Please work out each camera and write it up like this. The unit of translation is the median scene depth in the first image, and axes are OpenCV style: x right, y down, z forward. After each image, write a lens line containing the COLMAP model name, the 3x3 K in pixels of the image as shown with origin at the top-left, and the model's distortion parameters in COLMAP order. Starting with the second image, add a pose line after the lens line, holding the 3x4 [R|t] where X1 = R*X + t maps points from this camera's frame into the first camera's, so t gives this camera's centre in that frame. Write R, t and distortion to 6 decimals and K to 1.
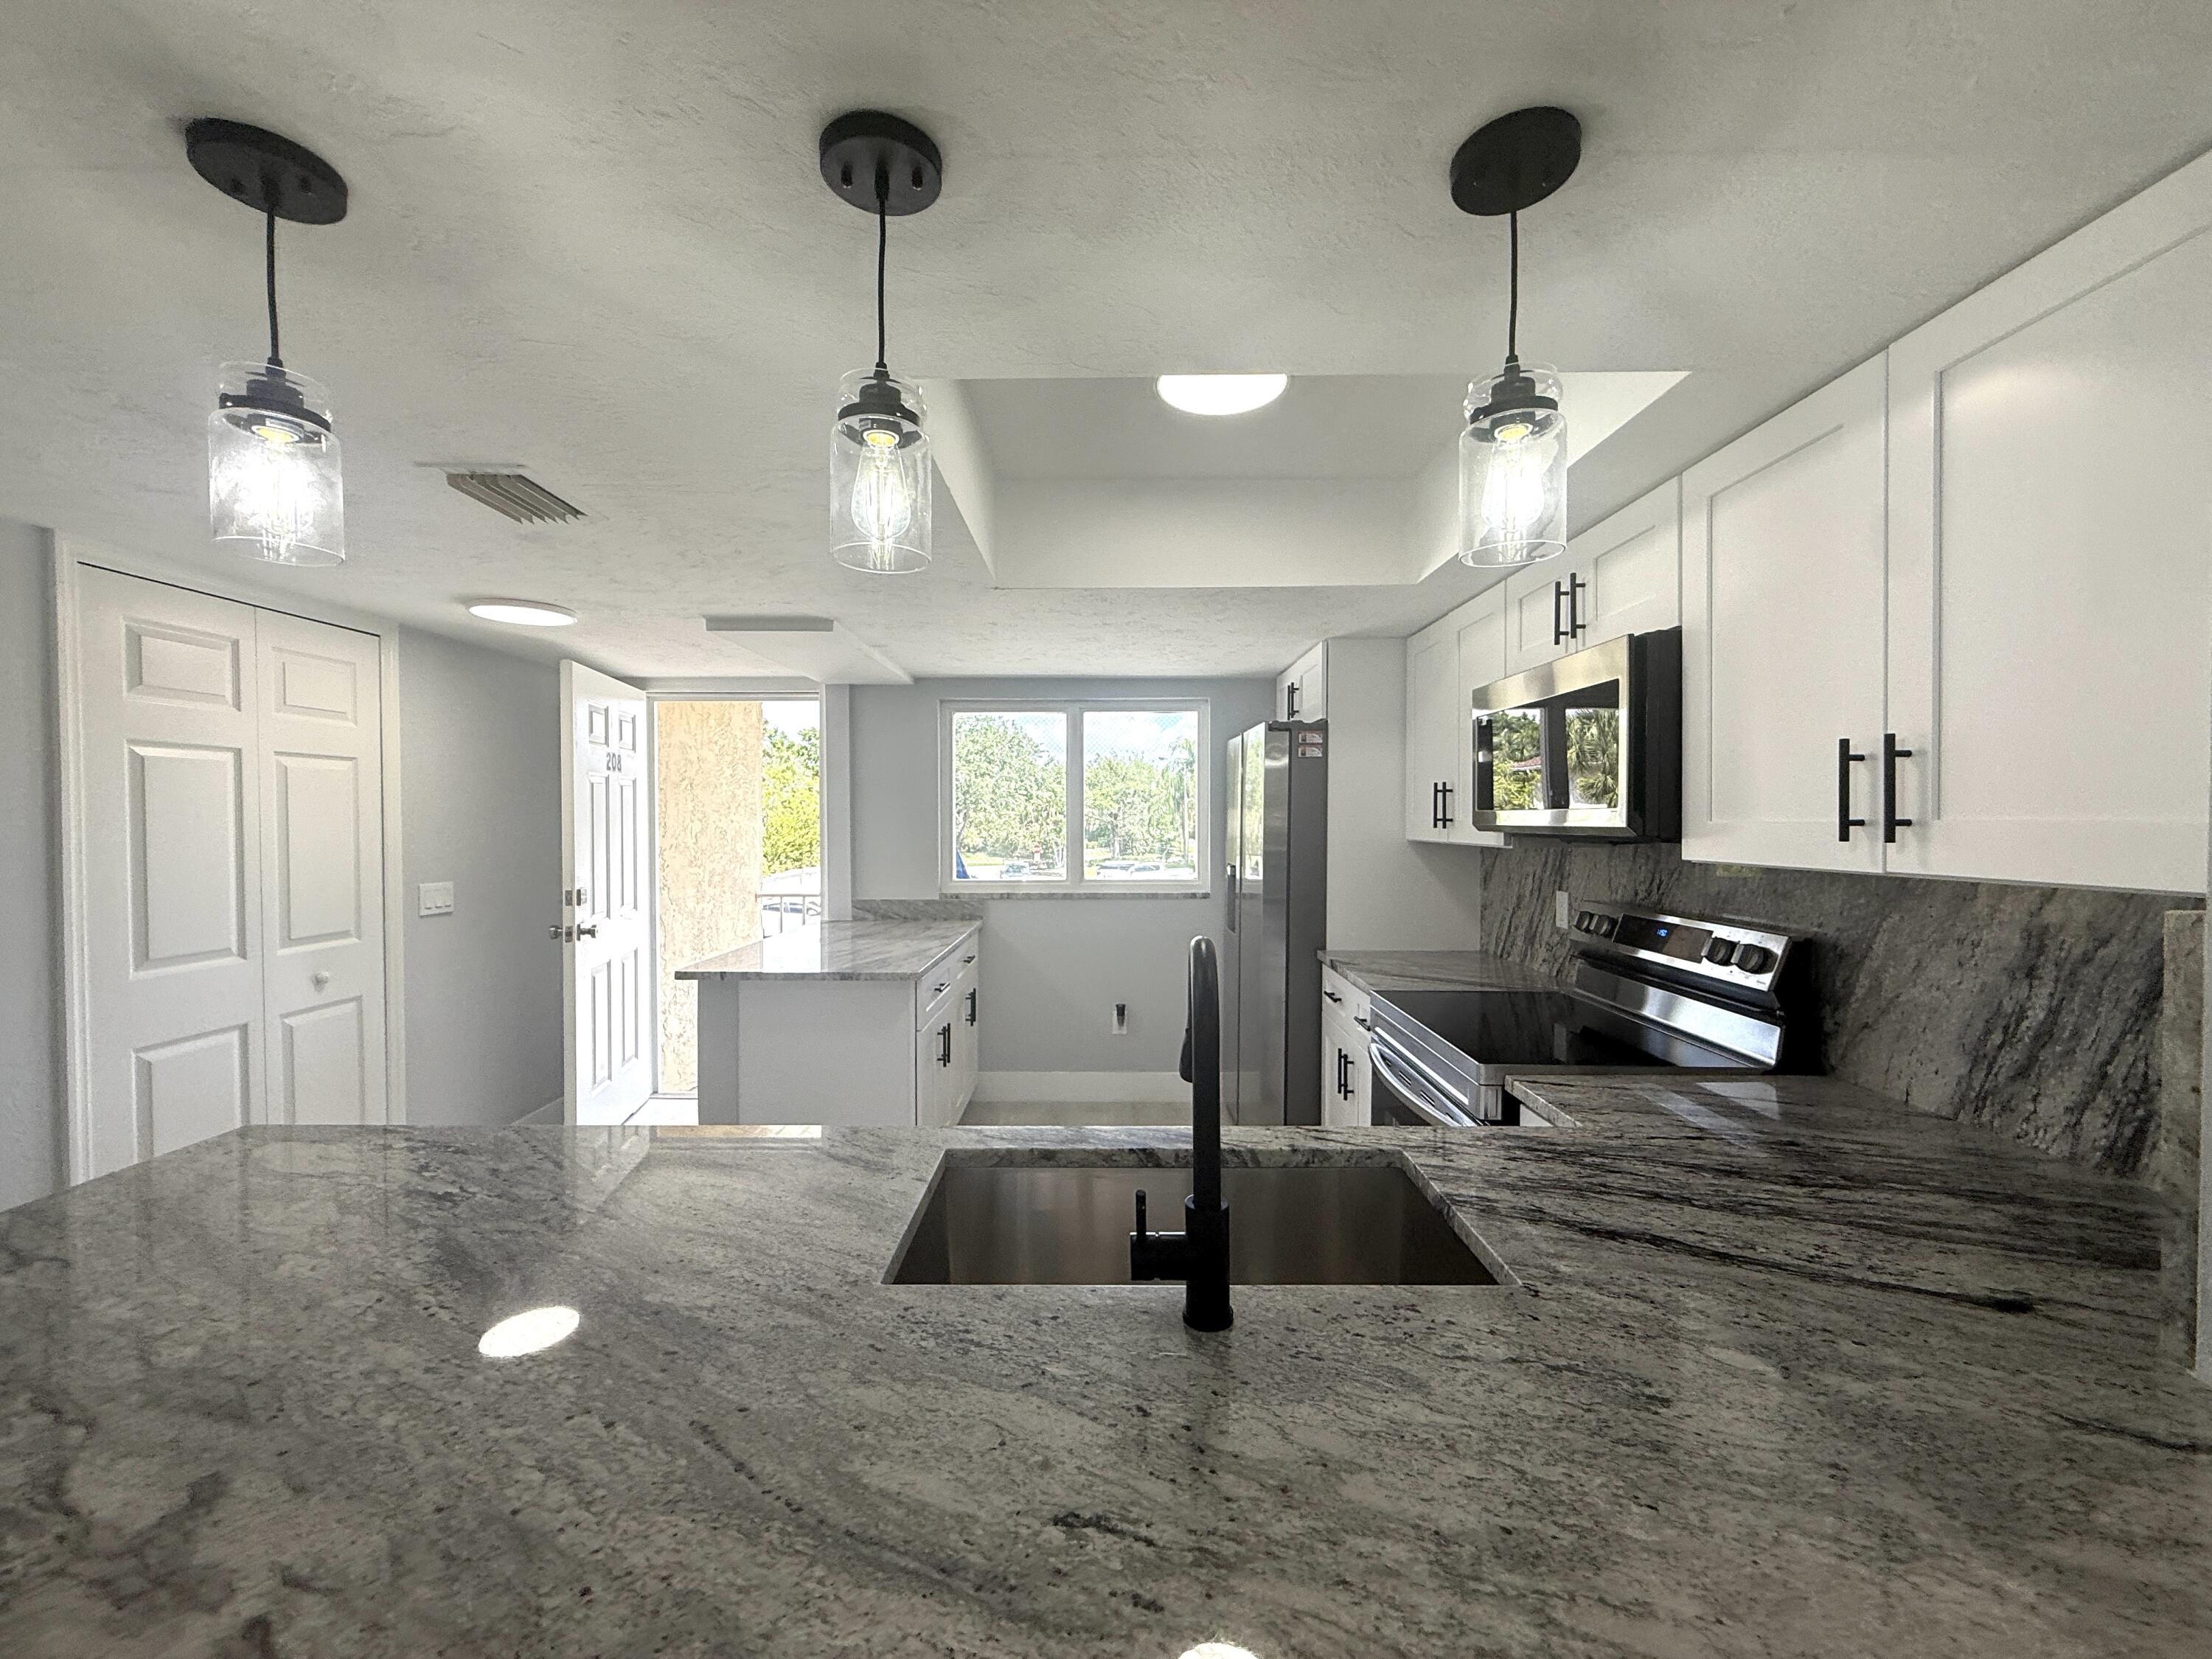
lens RADIAL K [[883.2, 0, 1103.5], [0, 883.2, 831.8], [0, 0, 1]] dist [0.002400, -0.000288]
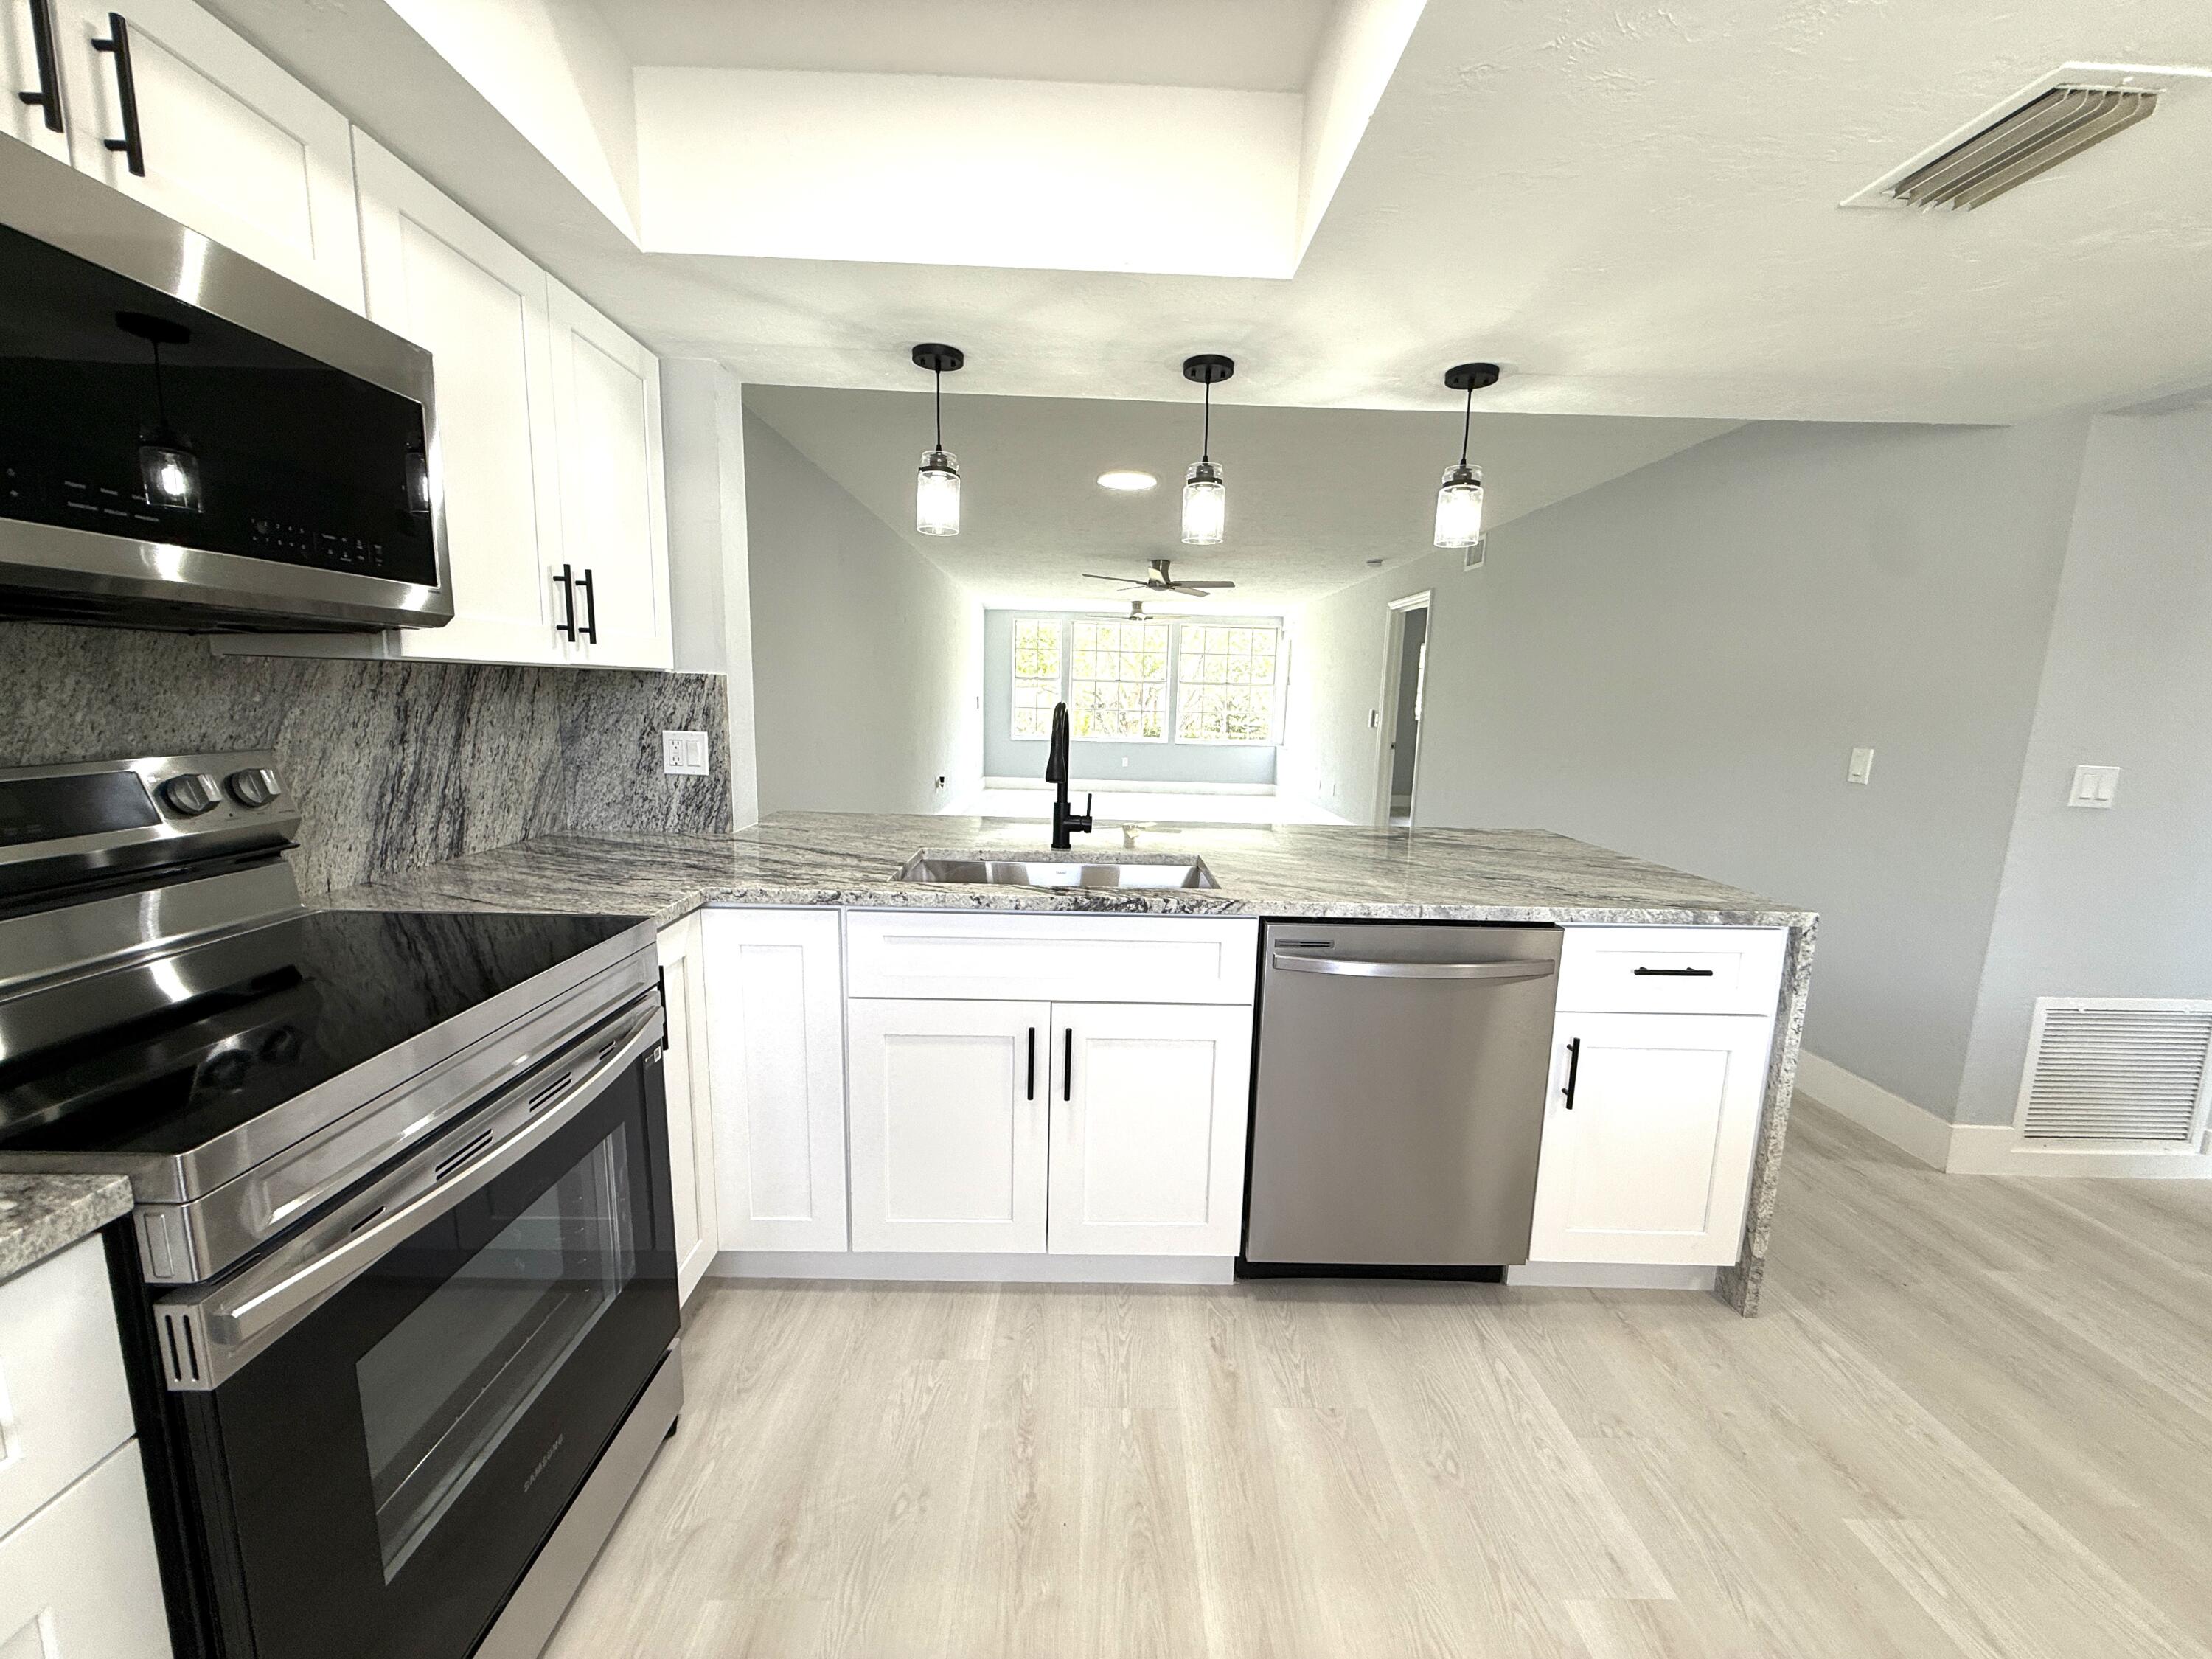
lens RADIAL K [[883.2, 0, 1101.9], [0, 883.2, 830.8], [0, 0, 1]] dist [0.002400, -0.000288]
pose [[-0.999577, -0.020238, -0.020881, 0.036499], [-0.023491, 0.985226, 0.169643, 0.045703], [0.017140, 0.170062, -0.985284, 2.289455]]
